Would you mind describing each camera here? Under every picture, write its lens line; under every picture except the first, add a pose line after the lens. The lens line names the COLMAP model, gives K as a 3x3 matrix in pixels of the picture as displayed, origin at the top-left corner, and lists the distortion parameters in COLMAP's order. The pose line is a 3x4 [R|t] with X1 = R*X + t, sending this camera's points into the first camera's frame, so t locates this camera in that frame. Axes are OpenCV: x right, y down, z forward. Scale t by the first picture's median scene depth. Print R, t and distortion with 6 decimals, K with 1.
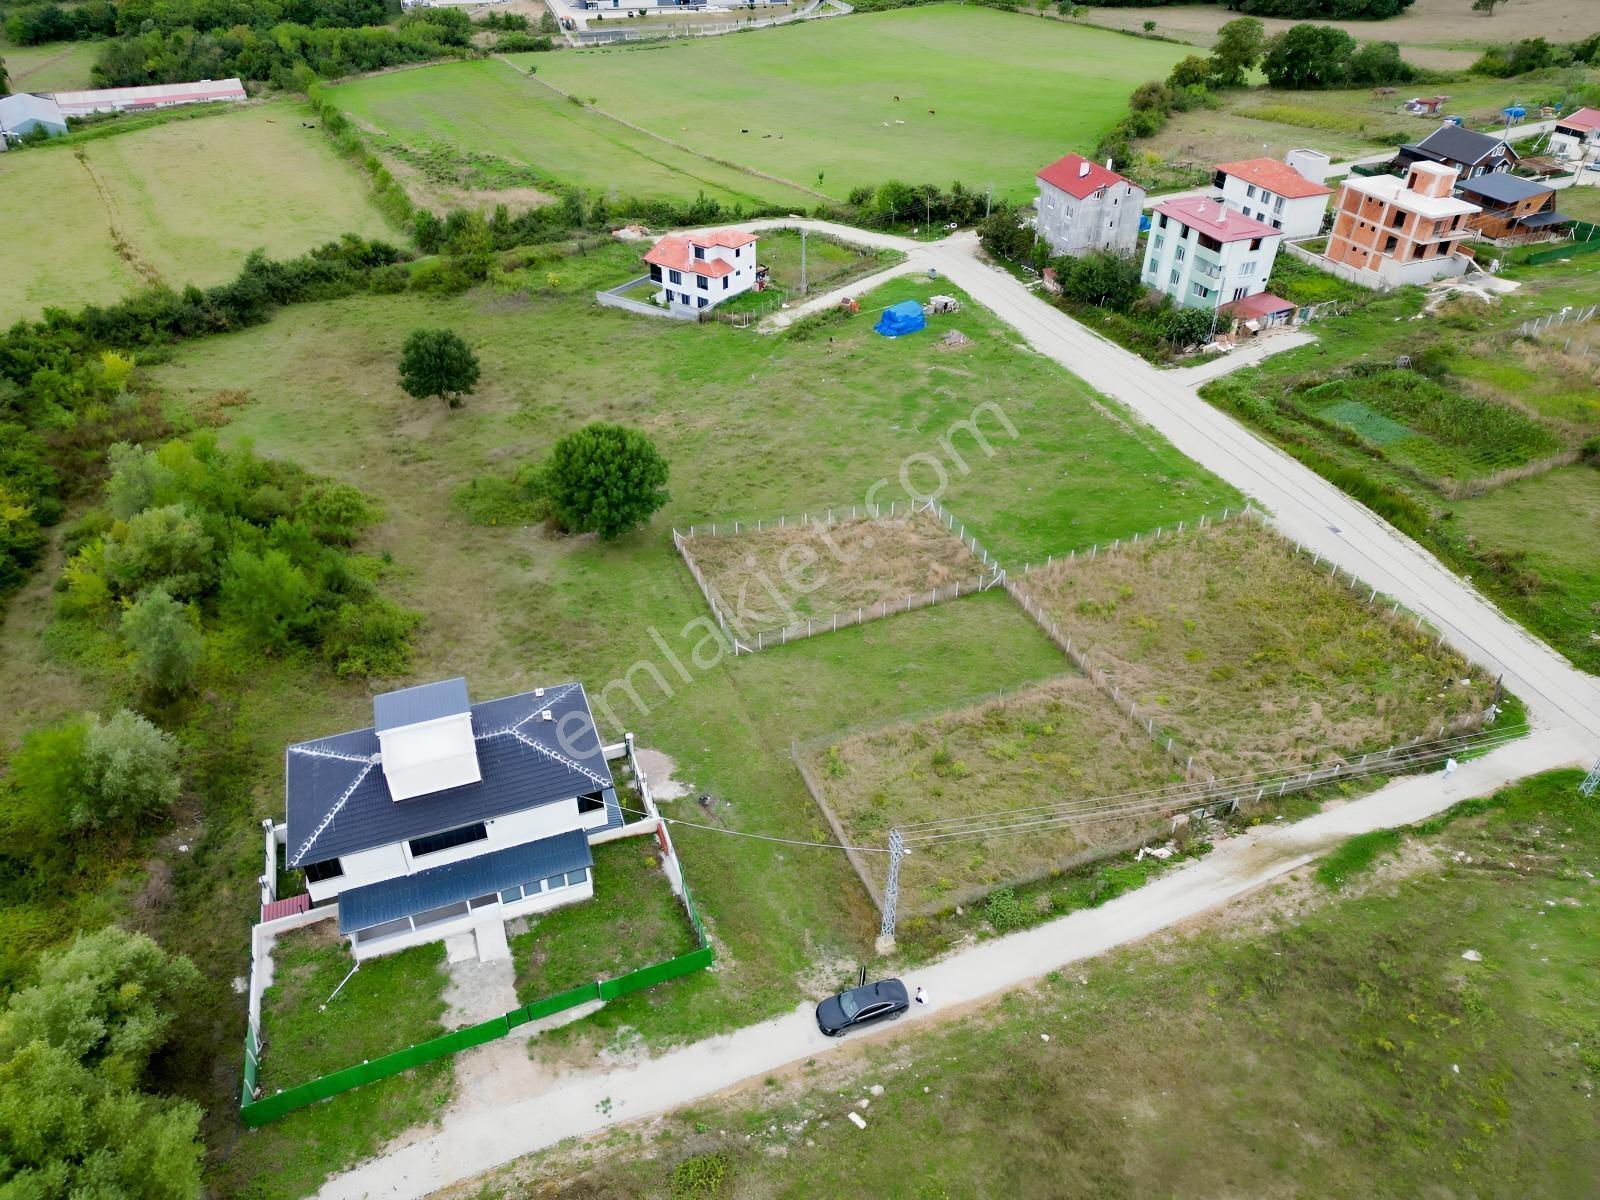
lens RADIAL K [[1109.4, 0, 795.5], [0, 1109.4, 606.2], [0, 0, 1]] dist [0.072735, -0.067784]
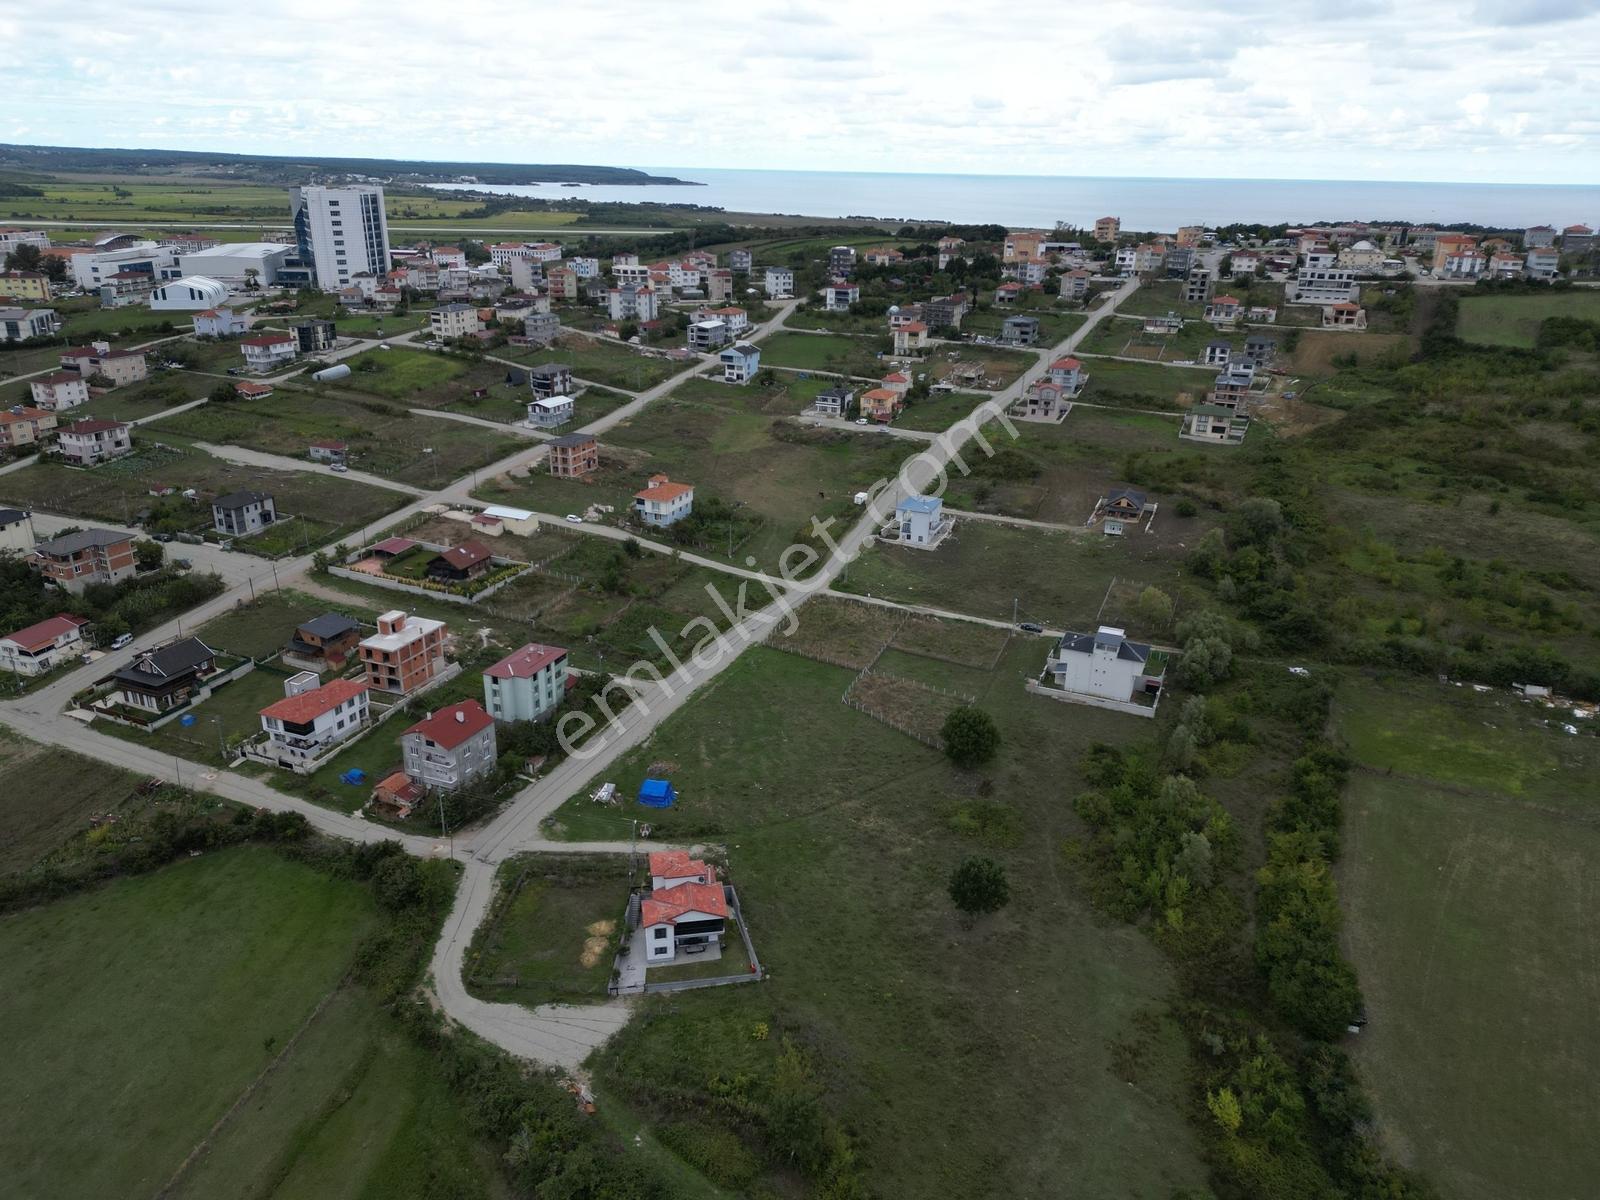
lens RADIAL K [[1107.6, 0, 794.9], [0, 1107.6, 607.9], [0, 0, 1]] dist [0.078331, -0.077644]
pose [[-0.726547, -0.279280, 0.627800, -0.914348], [0.385750, 0.590316, 0.709030, -1.450464], [-0.568618, 0.757317, -0.321160, 1.334829]]
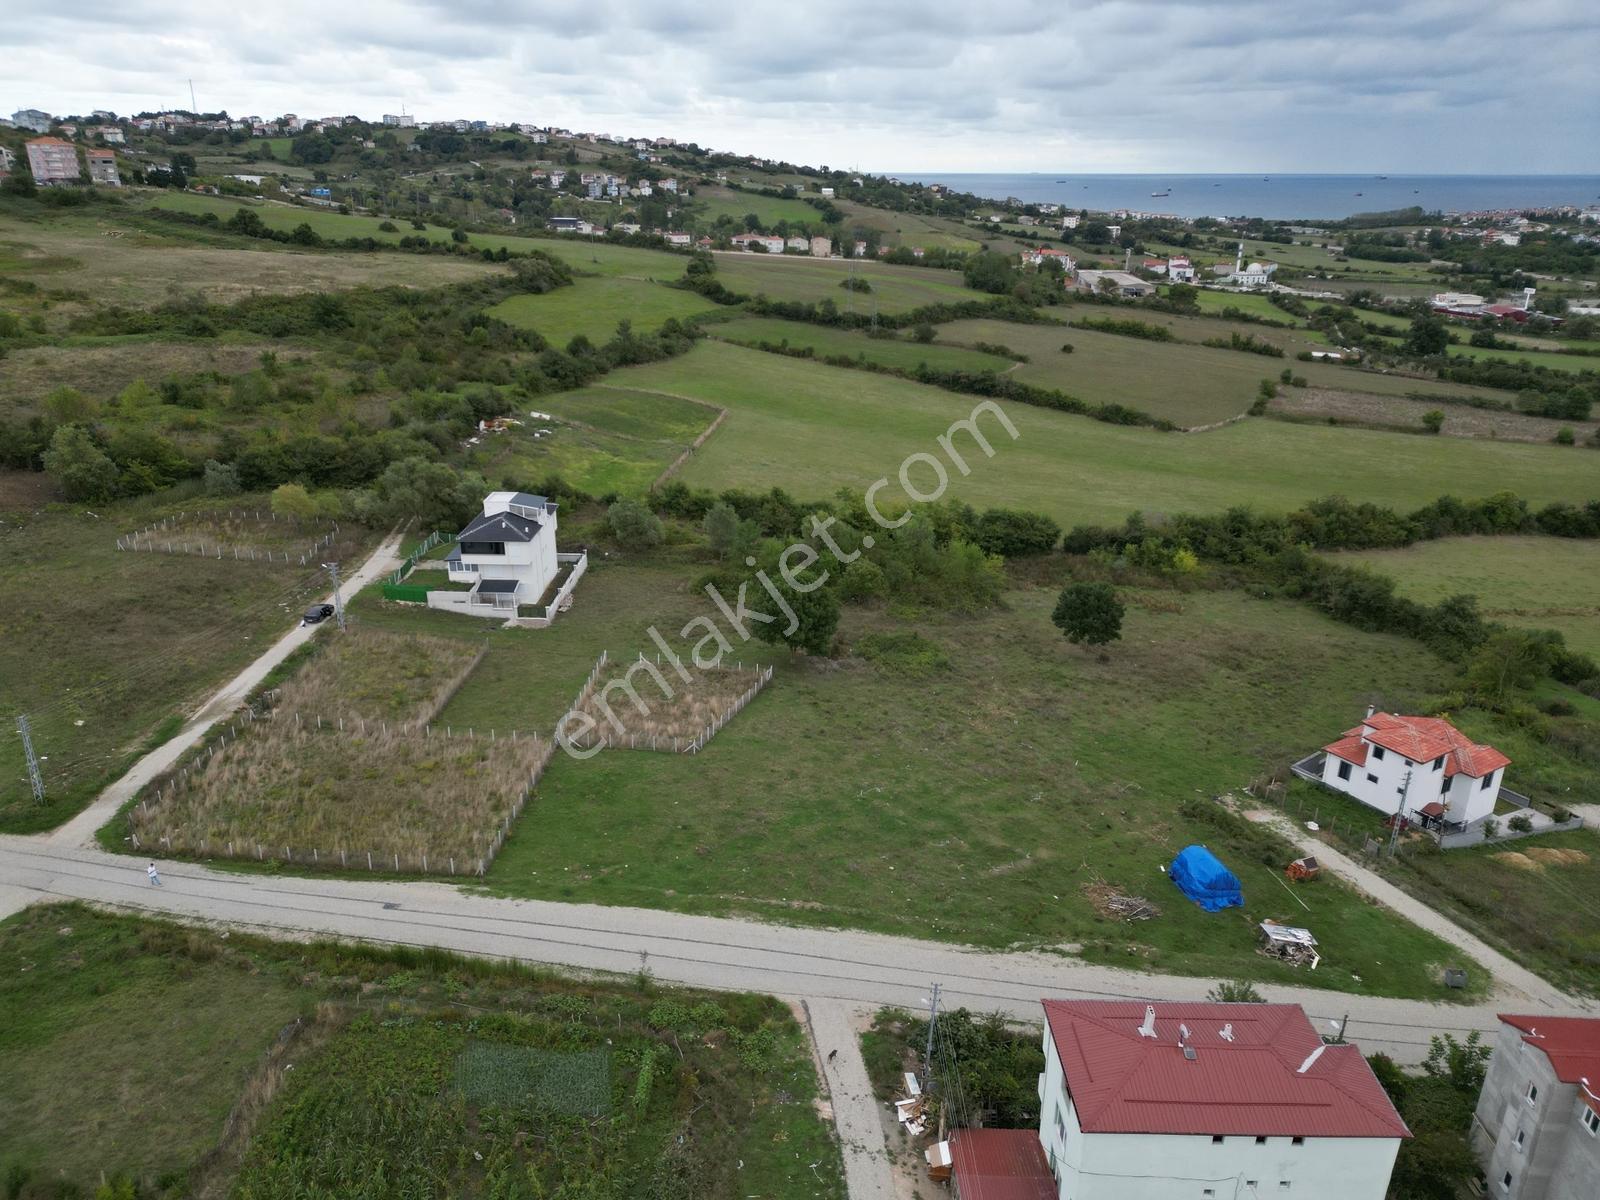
lens RADIAL K [[1109.4, 0, 795.5], [0, 1109.4, 606.2], [0, 0, 1]] dist [0.072735, -0.067784]
pose [[-0.369148, 0.326594, -0.870095, 0.796842], [-0.564631, 0.664816, 0.489093, -0.623301], [0.738188, 0.671831, -0.061010, 0.869877]]
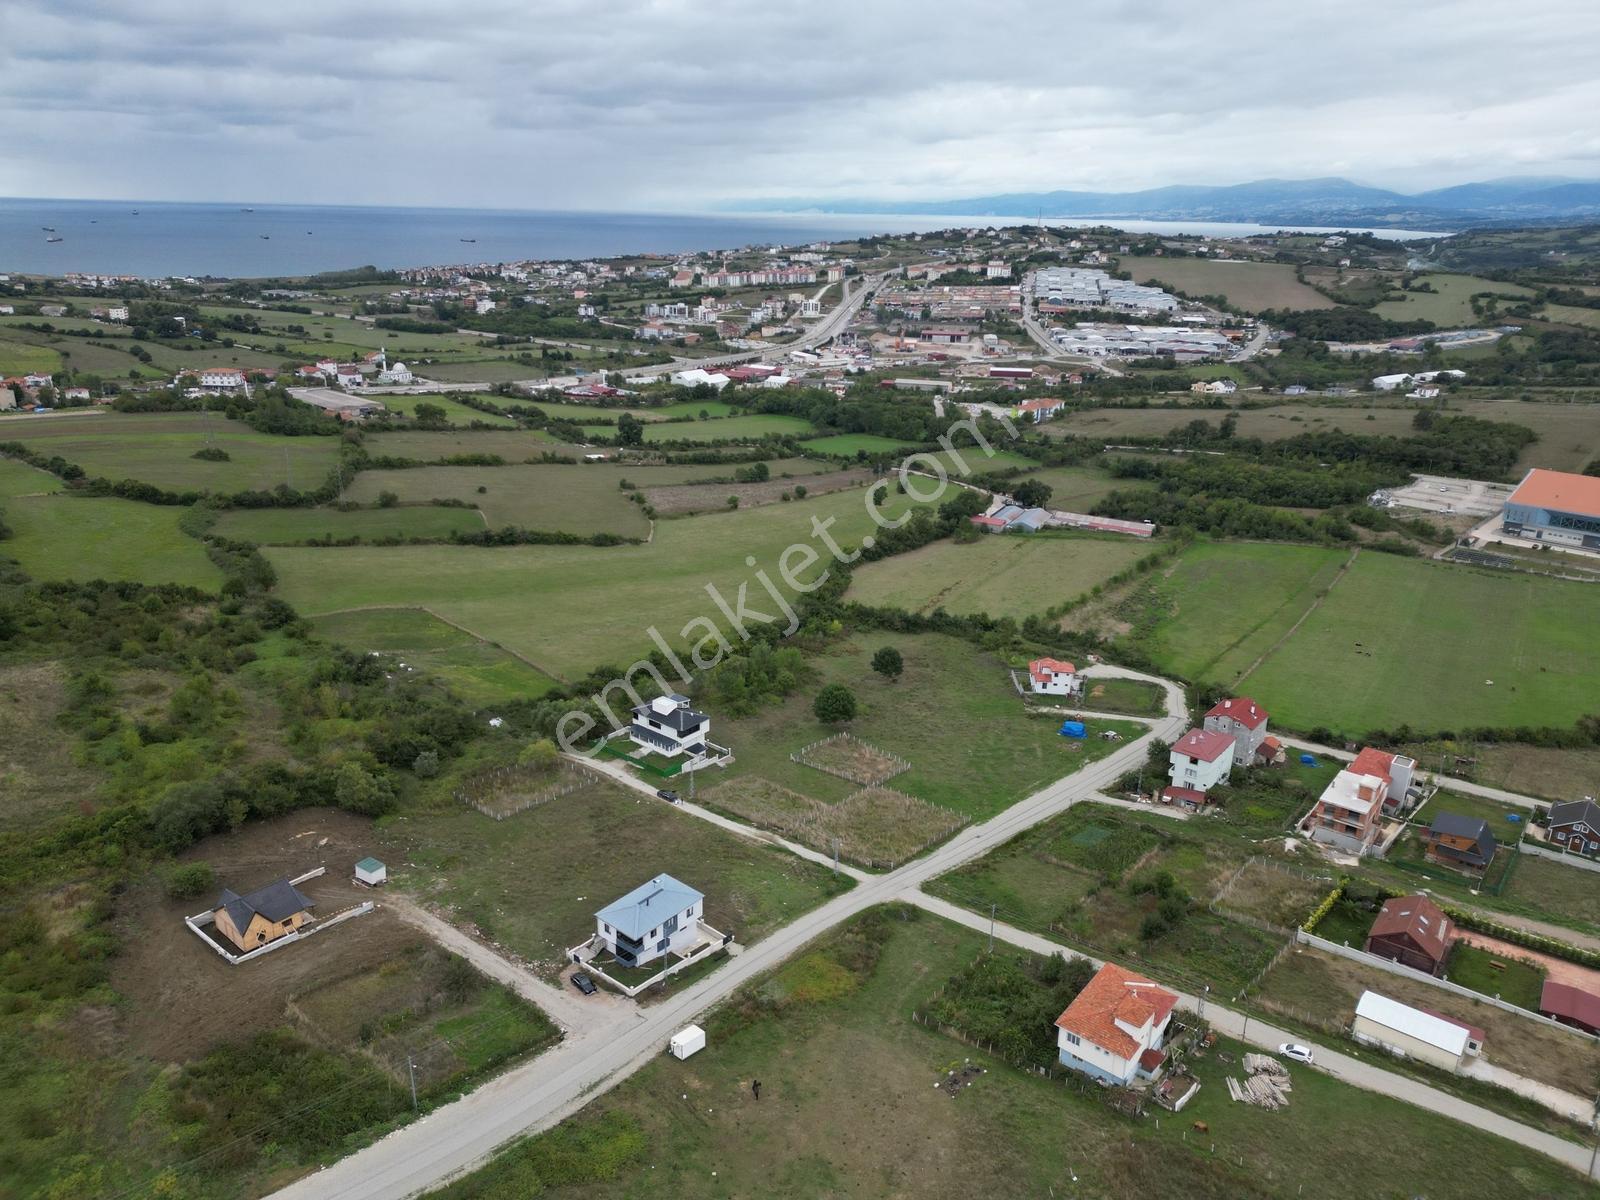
lens RADIAL K [[1104.2, 0, 794.4], [0, 1104.2, 615.0], [0, 0, 1]] dist [0.080023, -0.078805]
pose [[0.492272, 0.296012, -0.818563, 1.537454], [-0.527071, 0.849766, -0.009676, -0.177554], [0.692723, 0.436204, 0.574335, -0.562509]]
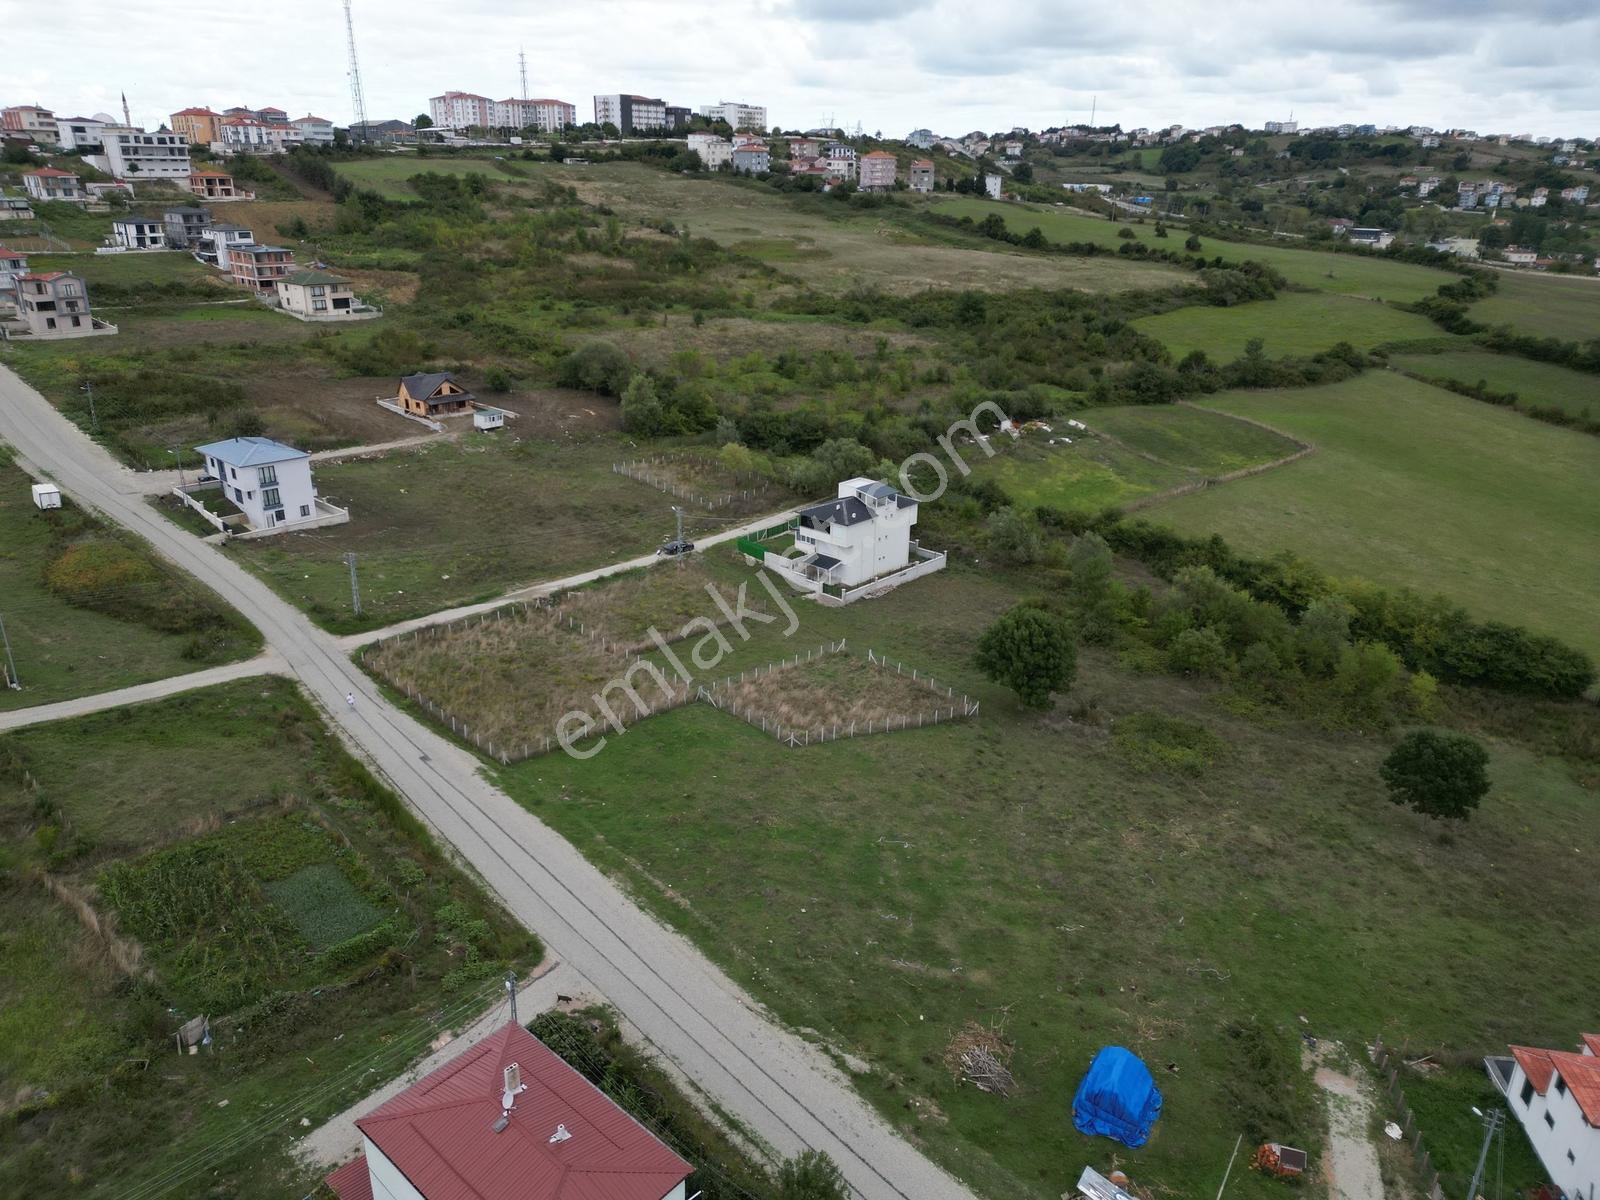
lens RADIAL K [[1109.4, 0, 795.5], [0, 1109.4, 606.2], [0, 0, 1]] dist [0.072735, -0.067784]
pose [[-0.891778, 0.145374, -0.428484, 0.463145], [-0.287336, 0.549581, 0.784474, -0.830616], [0.349529, 0.822695, -0.448333, 1.141673]]
